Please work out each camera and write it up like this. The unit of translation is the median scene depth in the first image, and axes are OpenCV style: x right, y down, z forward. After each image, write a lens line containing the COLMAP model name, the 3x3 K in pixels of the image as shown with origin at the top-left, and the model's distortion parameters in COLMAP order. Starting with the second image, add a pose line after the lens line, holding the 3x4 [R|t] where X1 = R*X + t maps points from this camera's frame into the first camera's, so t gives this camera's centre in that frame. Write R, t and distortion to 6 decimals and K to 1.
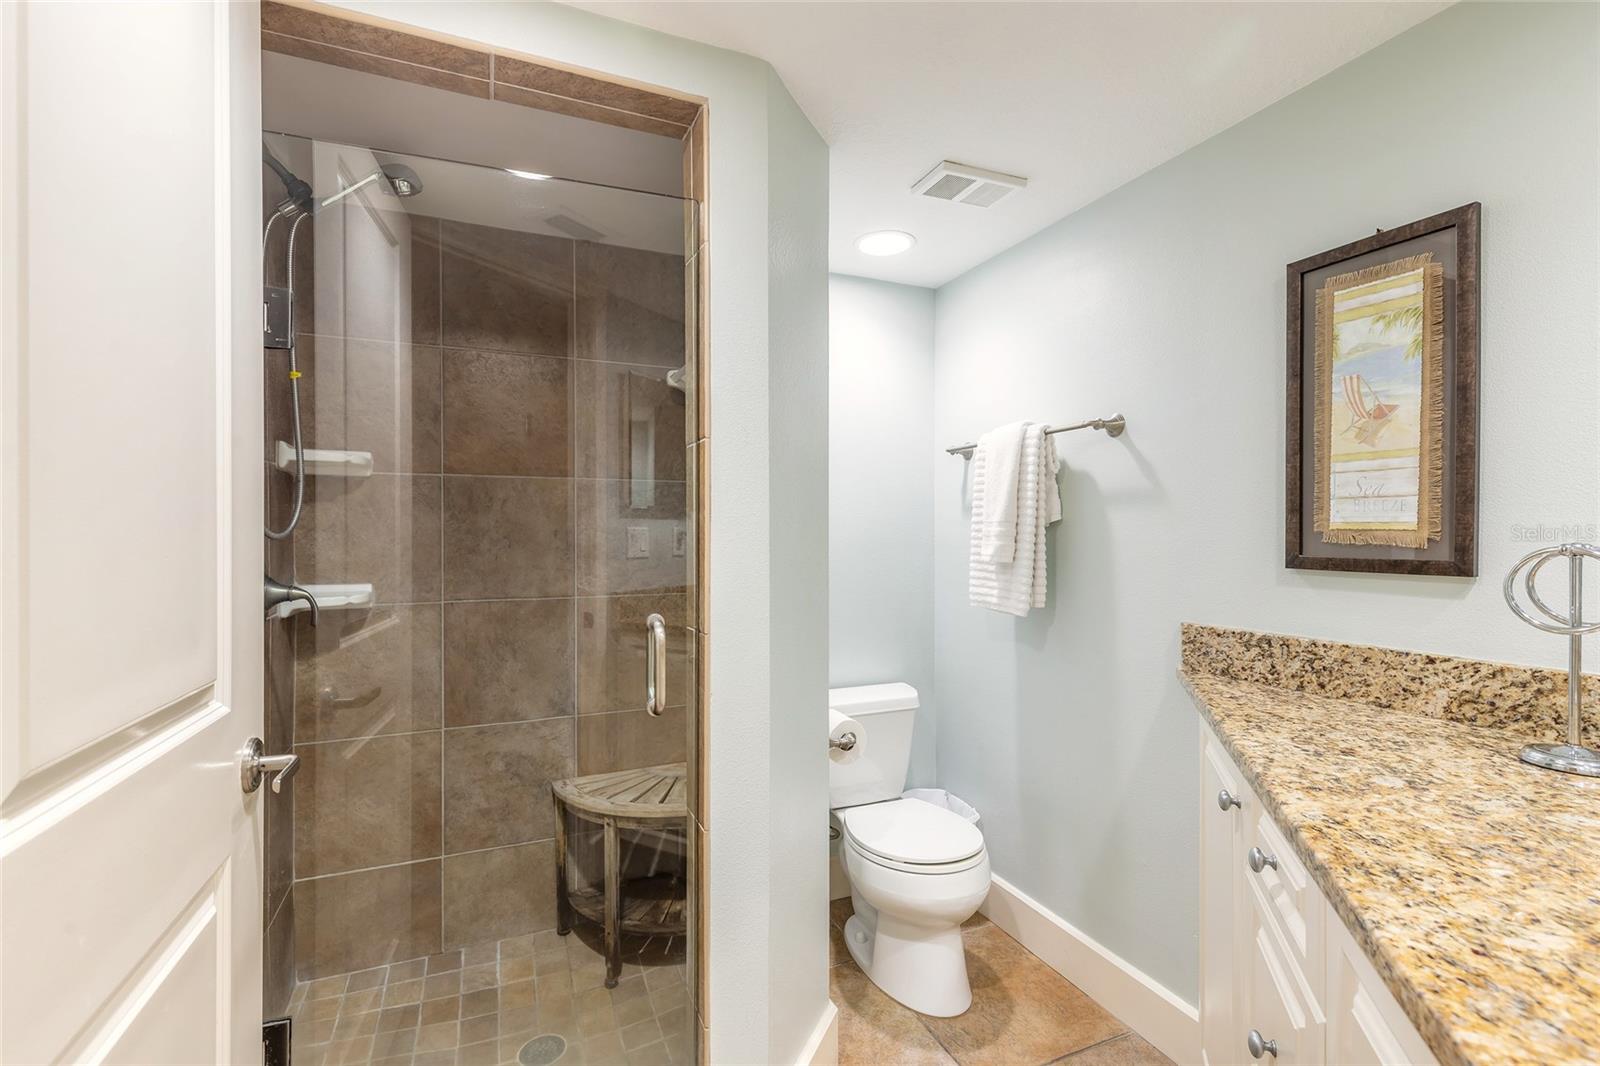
lens RADIAL K [[716.6, 0, 796.2], [0, 716.6, 537.0], [0, 0, 1]] dist [0.004091, -0.000780]
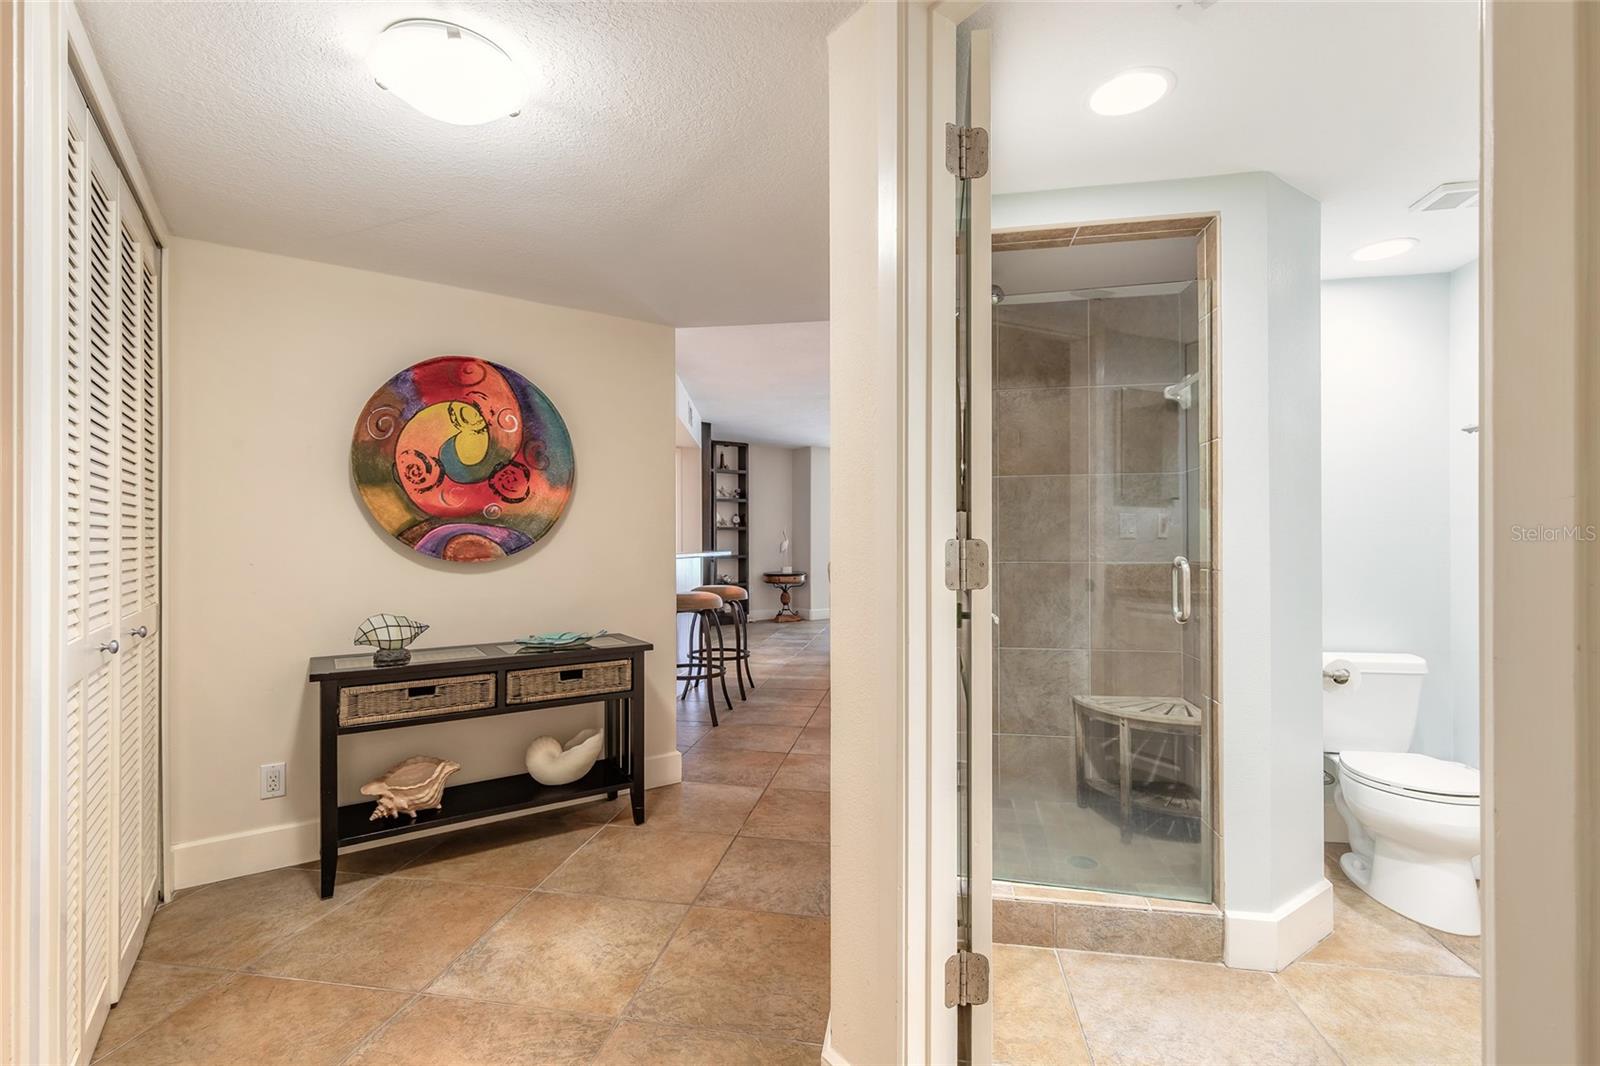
lens RADIAL K [[723.3, 0, 794.3], [0, 723.3, 538.1], [0, 0, 1]] dist [0.004582, -0.000488]
pose [[0.835240, -0.003554, -0.549874, -0.024522], [-0.000503, 0.999974, -0.007227, 0.054619], [0.549885, 0.006313, 0.835217, -0.506260]]
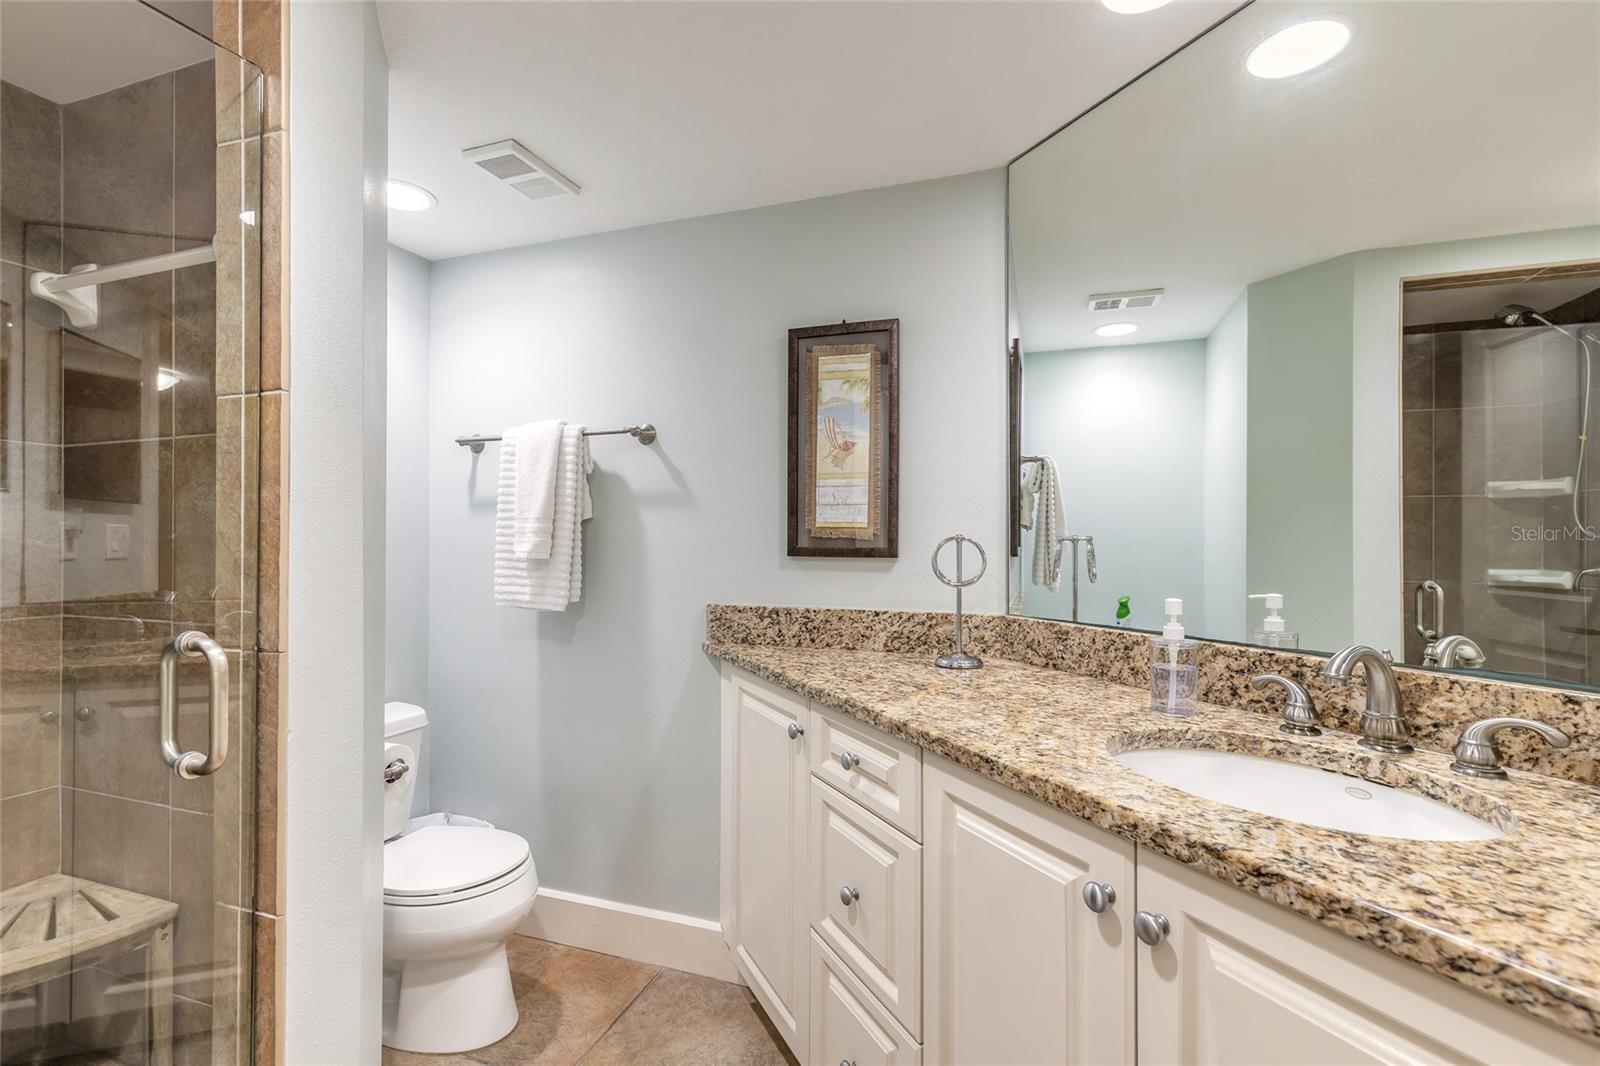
lens RADIAL K [[716.6, 0, 796.2], [0, 716.6, 537.0], [0, 0, 1]] dist [0.004091, -0.000780]
pose [[0.677747, 0.006304, 0.735268, -0.214733], [0.000465, 0.999959, -0.009002, 0.014981], [-0.735295, 0.006443, 0.677717, 0.065817]]
